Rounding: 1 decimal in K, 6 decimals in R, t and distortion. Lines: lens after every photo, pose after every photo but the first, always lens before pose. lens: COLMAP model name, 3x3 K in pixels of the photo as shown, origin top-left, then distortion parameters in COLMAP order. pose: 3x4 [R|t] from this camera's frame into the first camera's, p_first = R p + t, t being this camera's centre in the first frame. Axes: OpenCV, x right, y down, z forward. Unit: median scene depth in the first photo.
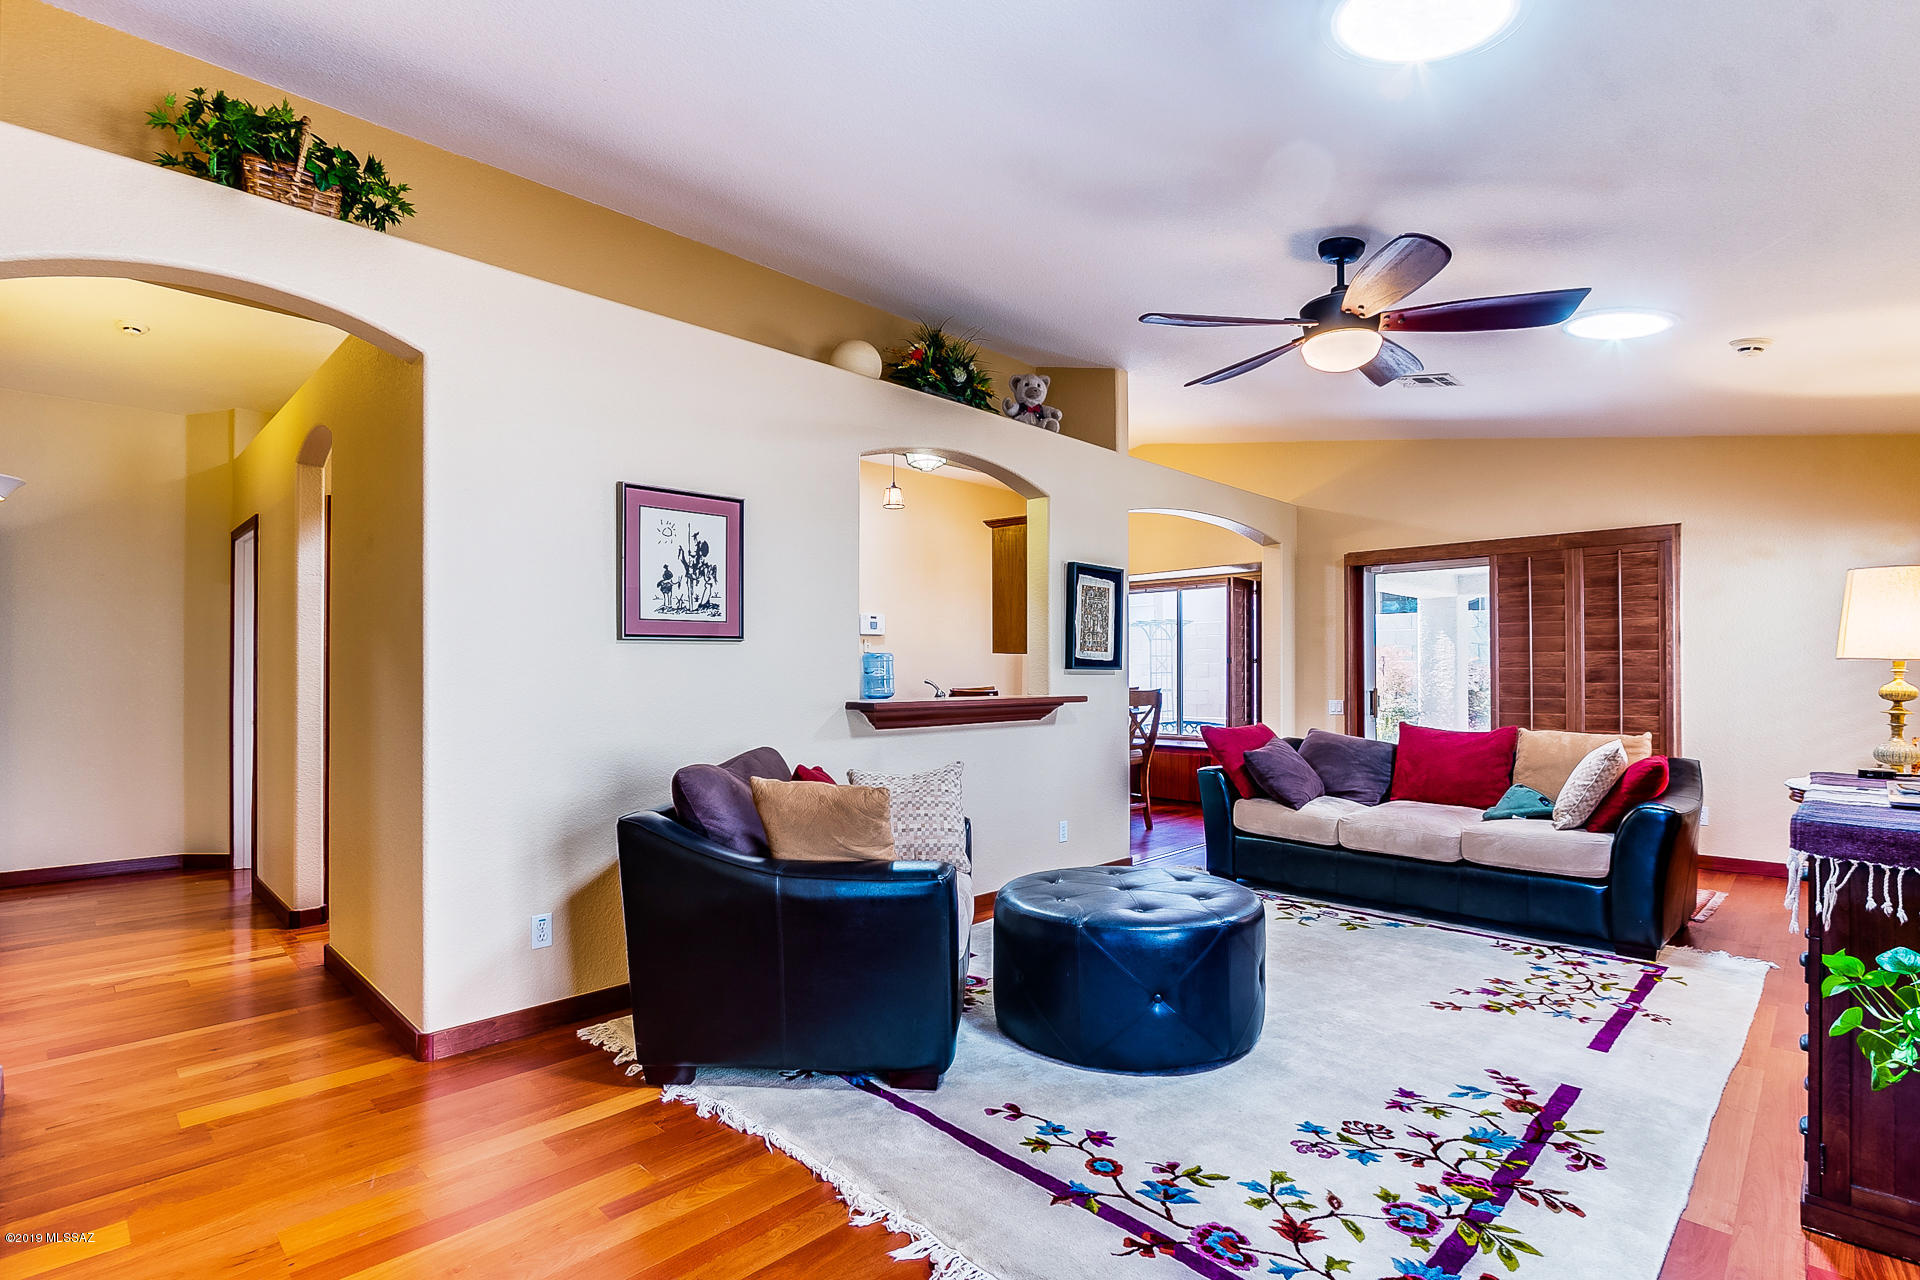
lens RADIAL K [[933.3, 0, 964.4], [0, 933.3, 661.8], [0, 0, 1]] dist [-0.025133, 0.006568]
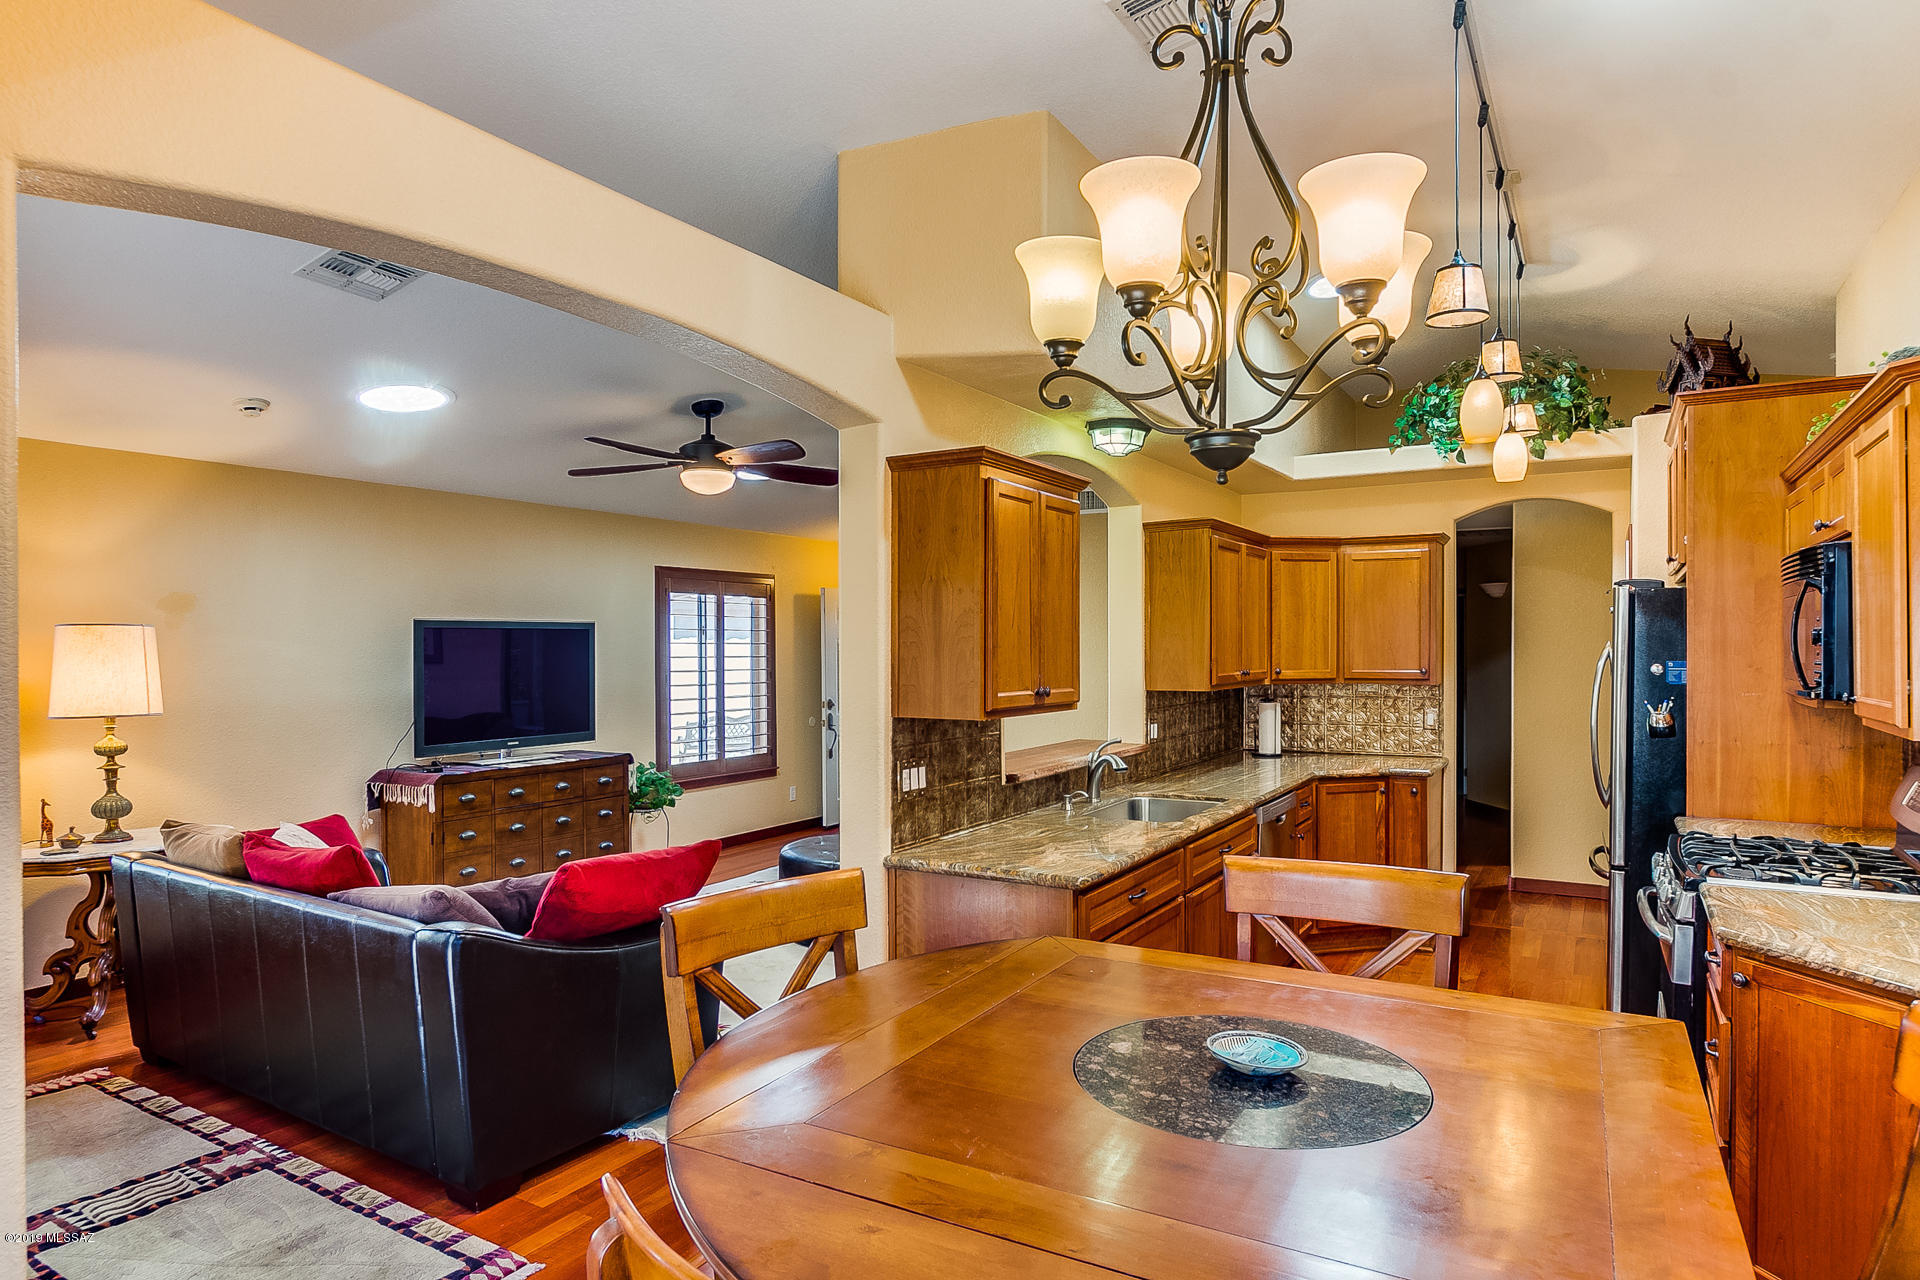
lens RADIAL K [[1113.5, 0, 958.1], [0, 1113.5, 653.5], [0, 0, 1]] dist [-0.015166, 0.004267]
pose [[-0.972849, 0.006541, -0.231347, 0.365311], [0.007894, 0.999957, -0.004923, -0.056351], [0.231305, -0.006616, -0.972859, 2.326785]]
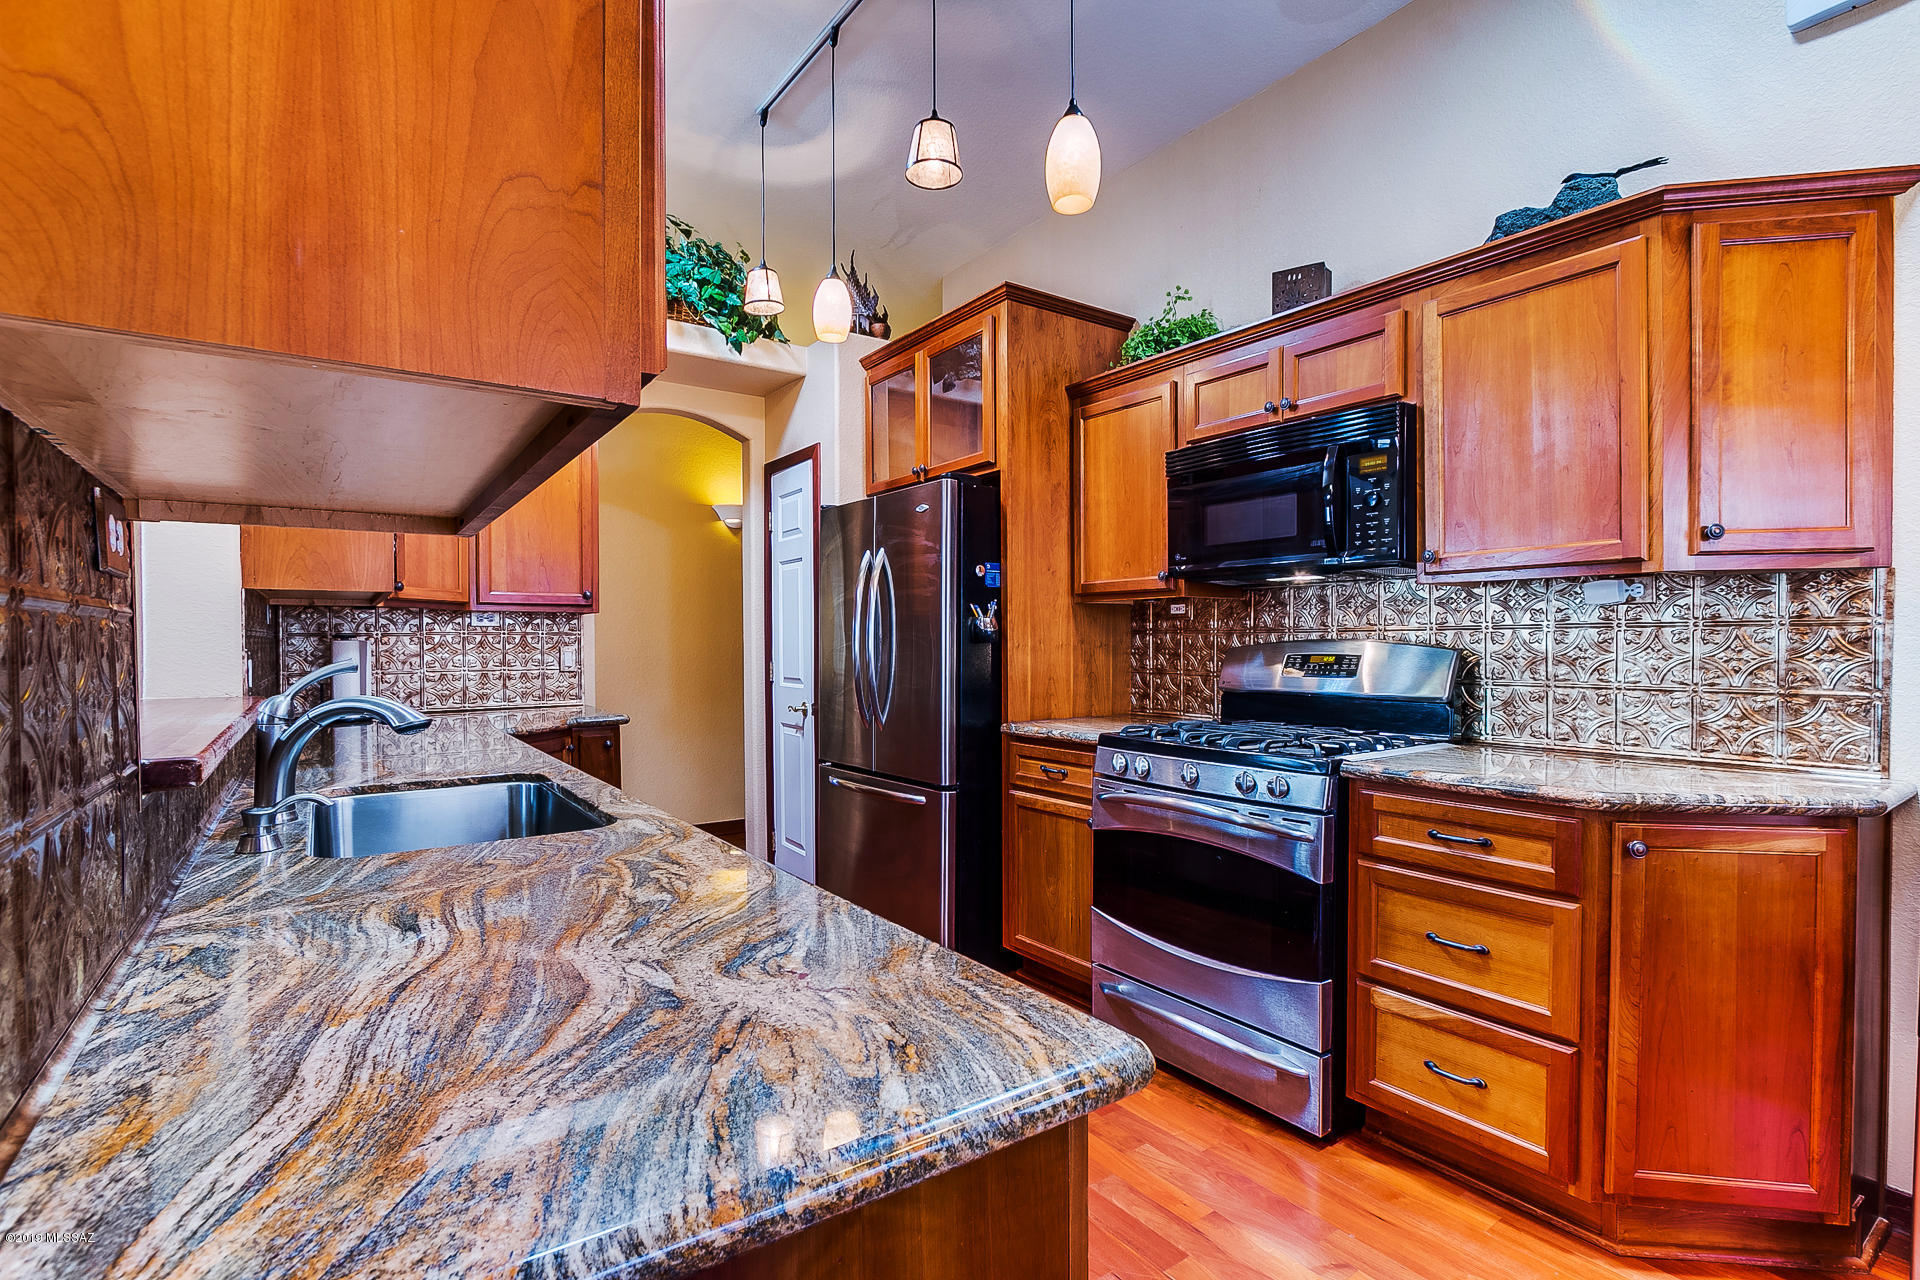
lens RADIAL K [[898.4, 0, 946.0], [0, 898.4, 653.5], [0, 0, 1]] dist [-0.015322, -0.000512]
pose [[-0.195135, 0.015333, -0.980657, 0.277290], [0.018204, 0.999762, 0.012010, 0.021094], [0.980607, -0.015508, -0.195368, 1.598173]]
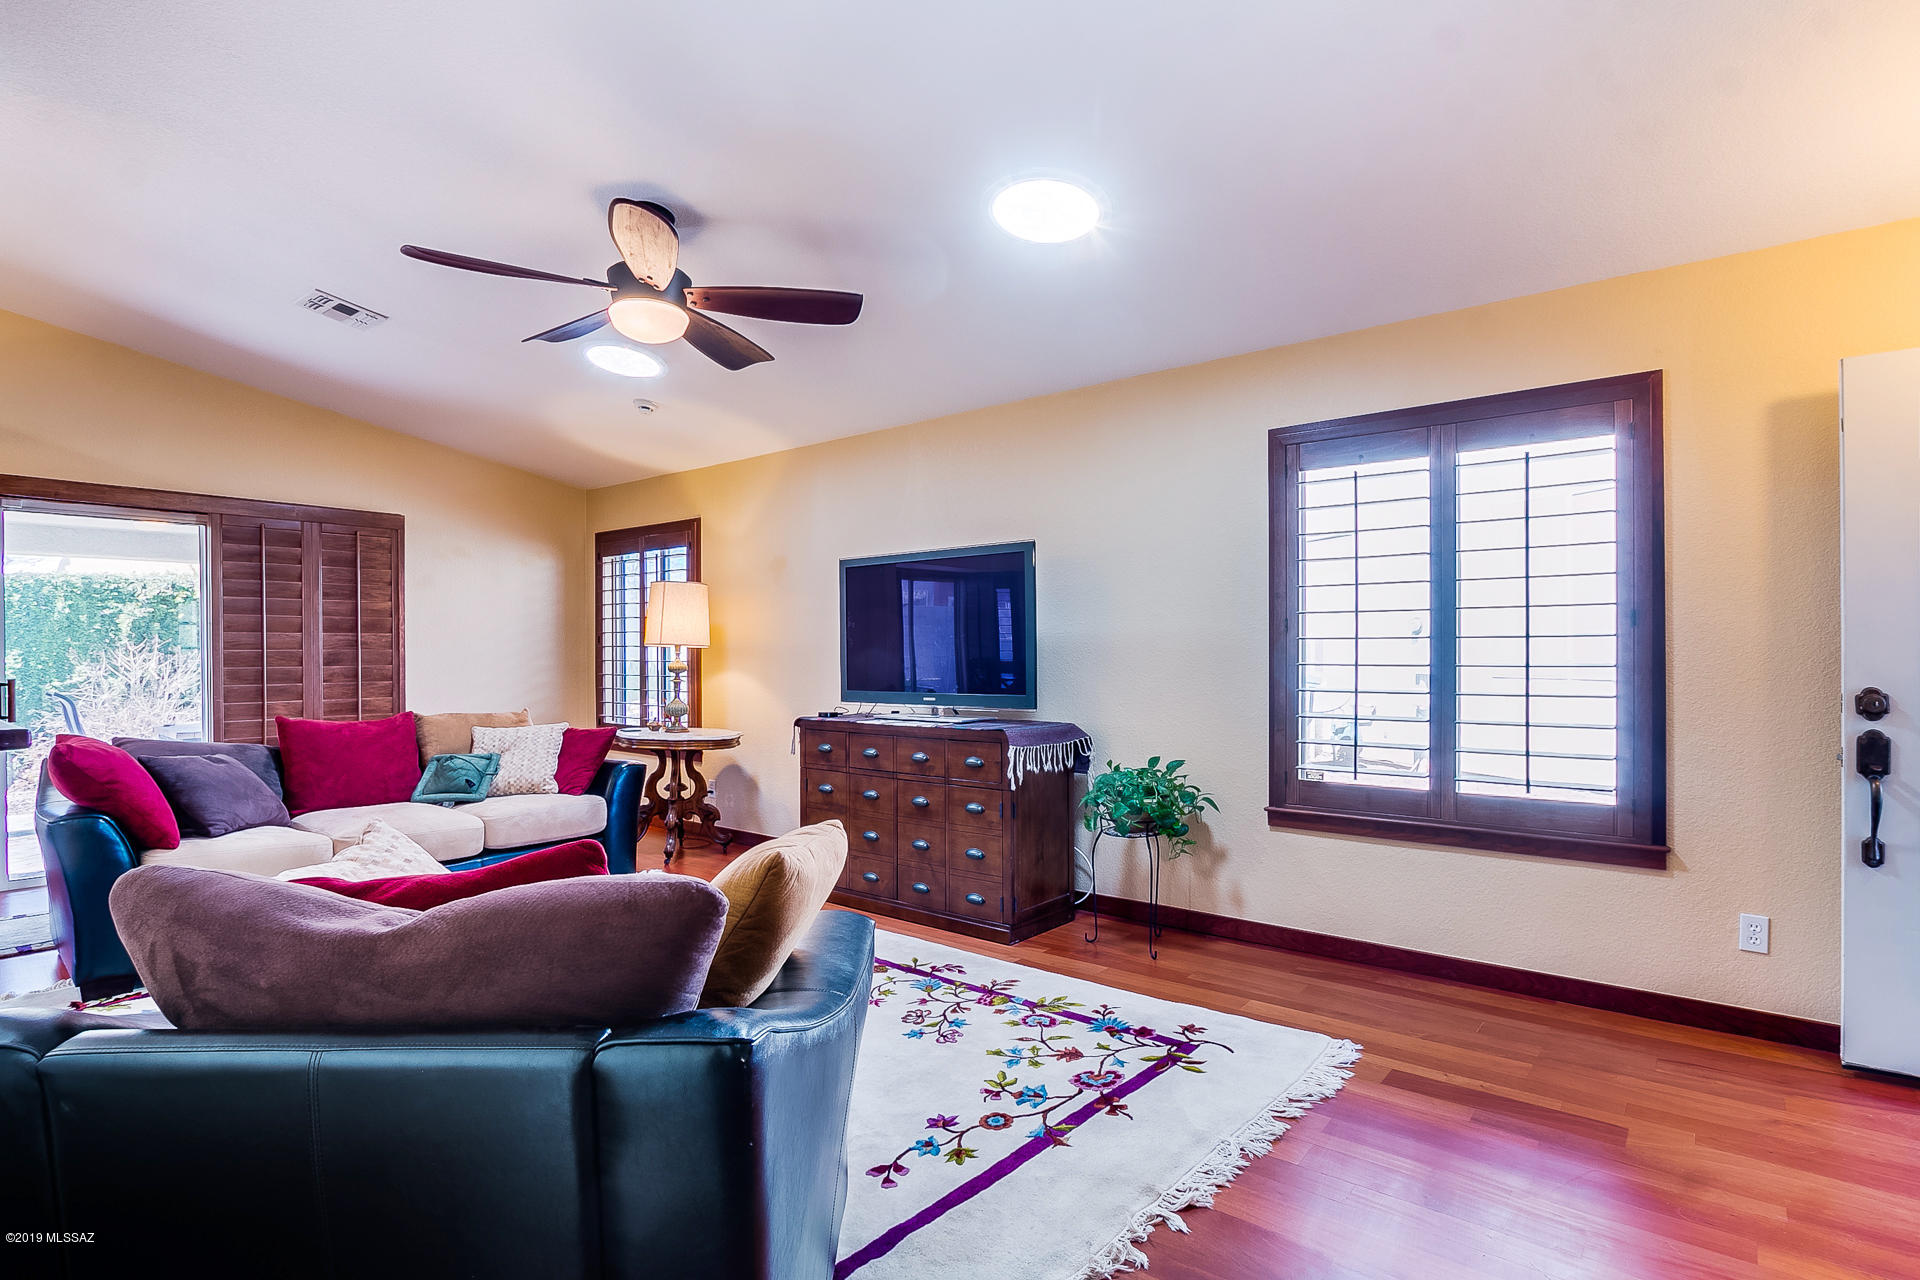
lens RADIAL K [[933.3, 0, 968.6], [0, 933.3, 657.5], [0, 0, 1]] dist [-0.025133, 0.006568]
pose [[-0.094405, -0.002866, 0.995530, -0.510829], [-0.008632, 0.999961, 0.002061, 0.009360], [-0.995496, -0.008399, -0.094426, 0.649090]]
